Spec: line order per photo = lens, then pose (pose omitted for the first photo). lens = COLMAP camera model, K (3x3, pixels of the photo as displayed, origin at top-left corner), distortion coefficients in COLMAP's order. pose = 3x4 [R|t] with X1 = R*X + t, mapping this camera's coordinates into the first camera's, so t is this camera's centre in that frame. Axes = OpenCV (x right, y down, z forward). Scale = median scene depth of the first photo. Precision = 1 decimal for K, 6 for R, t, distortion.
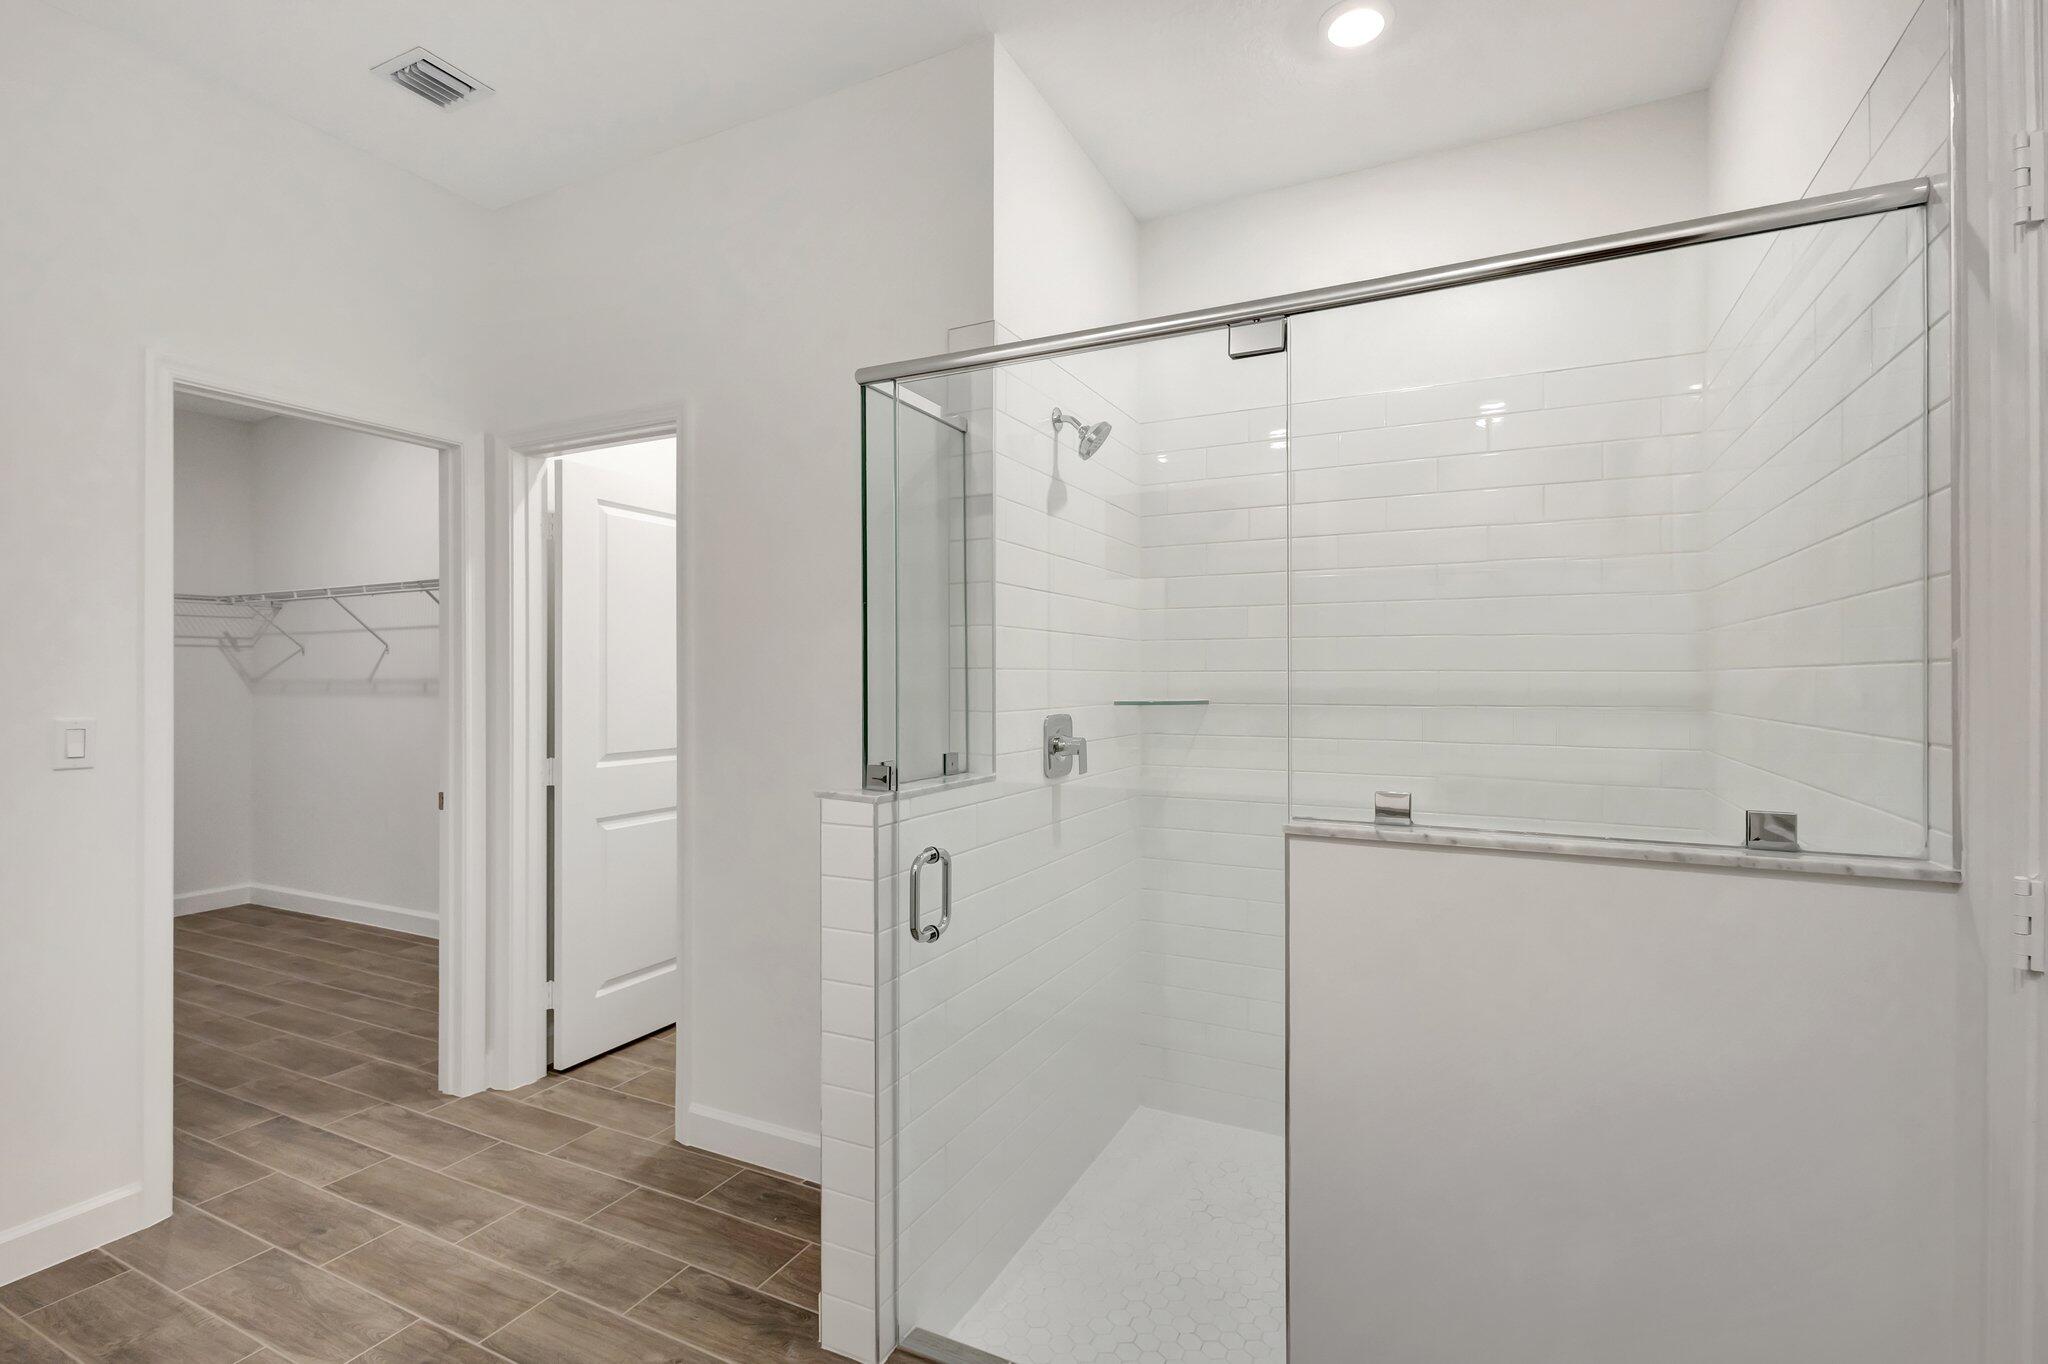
lens RADIAL K [[933.7, 0, 1020.7], [0, 933.7, 676.7], [0, 0, 1]] dist [0.006408, -0.000575]
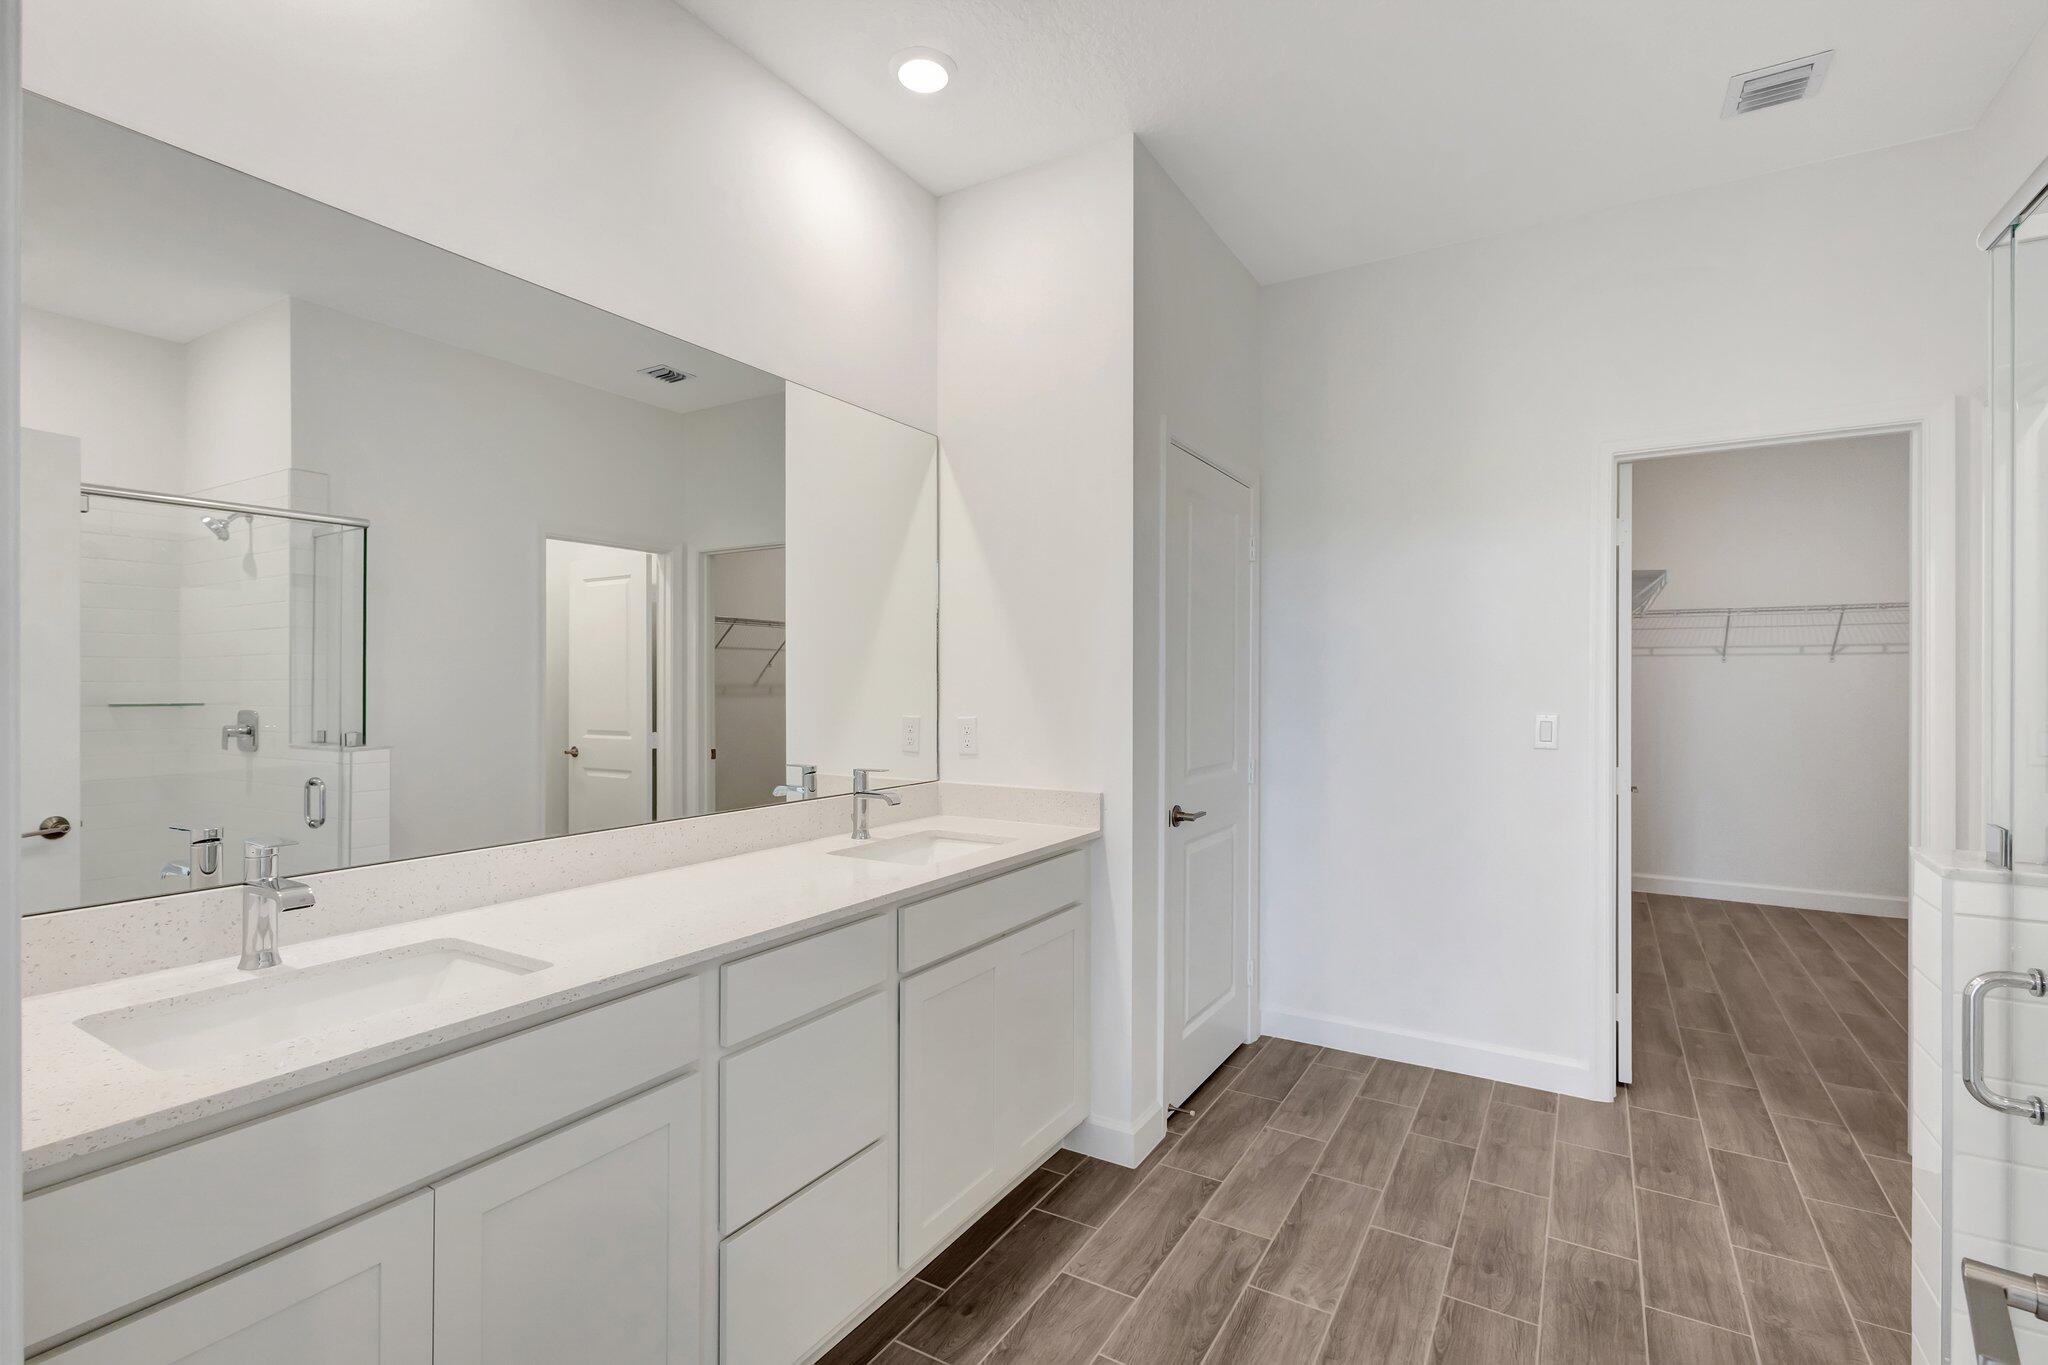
lens RADIAL K [[933.7, 0, 1020.7], [0, 933.7, 677.2], [0, 0, 1]] dist [0.006408, -0.000575]
pose [[-0.074081, -0.003406, -0.997246, 0.445823], [0.003423, 0.999987, -0.003670, -0.007854], [0.997246, -0.003686, -0.074069, 0.296089]]
